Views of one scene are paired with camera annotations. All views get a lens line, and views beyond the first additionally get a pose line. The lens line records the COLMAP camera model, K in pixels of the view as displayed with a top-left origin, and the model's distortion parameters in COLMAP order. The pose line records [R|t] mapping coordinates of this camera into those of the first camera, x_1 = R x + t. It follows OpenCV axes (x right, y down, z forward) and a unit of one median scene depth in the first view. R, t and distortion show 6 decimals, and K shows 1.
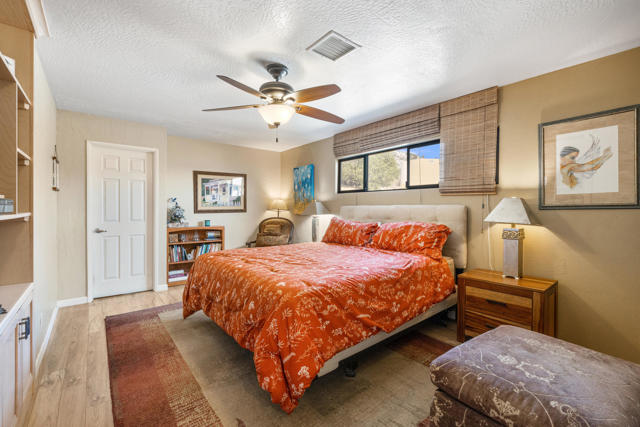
lens RADIAL K [[280.5, 0, 316.6], [0, 280.5, 212.5], [0, 0, 1]] dist [-0.001383, -0.000198]
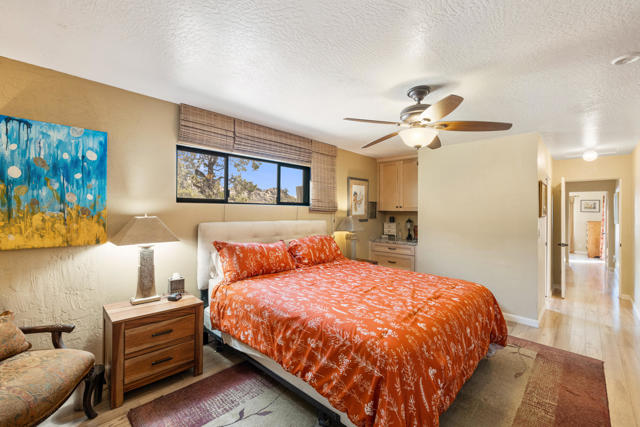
lens RADIAL K [[280.5, 0, 316.6], [0, 280.5, 212.5], [0, 0, 1]] dist [-0.001383, -0.000198]
pose [[-0.139447, -0.012437, 0.990151, -0.751663], [-0.003026, 0.999922, 0.012133, -0.072045], [-0.990225, -0.001304, -0.139474, 1.061697]]
